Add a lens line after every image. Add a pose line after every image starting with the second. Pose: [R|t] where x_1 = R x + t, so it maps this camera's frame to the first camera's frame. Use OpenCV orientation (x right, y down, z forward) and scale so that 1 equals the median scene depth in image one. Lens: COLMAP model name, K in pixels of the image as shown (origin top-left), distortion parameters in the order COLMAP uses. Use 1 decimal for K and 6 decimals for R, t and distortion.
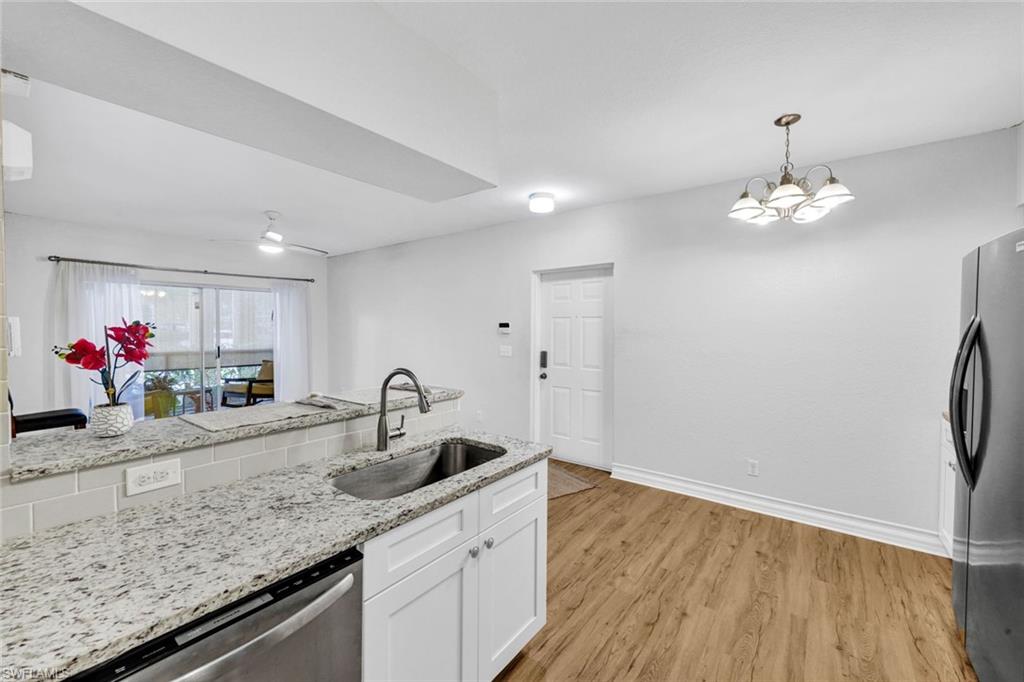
lens RADIAL K [[405.8, 0, 511.1], [0, 405.8, 336.5], [0, 0, 1]] dist [-0.000730, 0.000104]
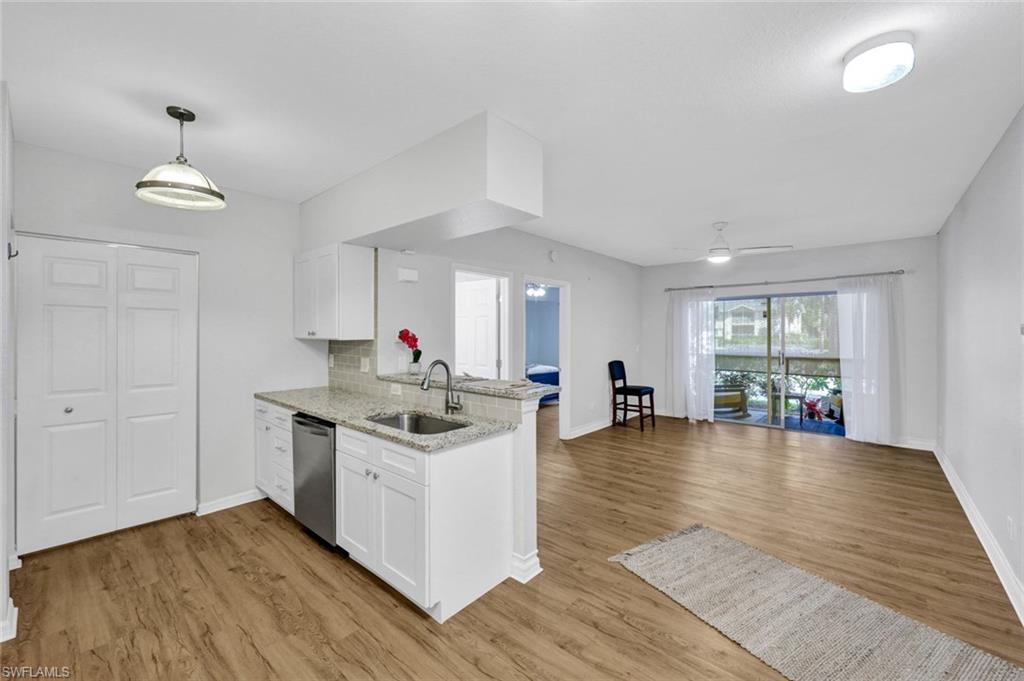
lens RADIAL K [[405.8, 0, 511.1], [0, 405.8, 336.0], [0, 0, 1]] dist [-0.000730, 0.000104]
pose [[-0.061367, 0.004461, -0.998105, 0.820972], [-0.025827, 0.999648, 0.006055, -0.018163], [0.997781, 0.026150, -0.061230, 0.915085]]
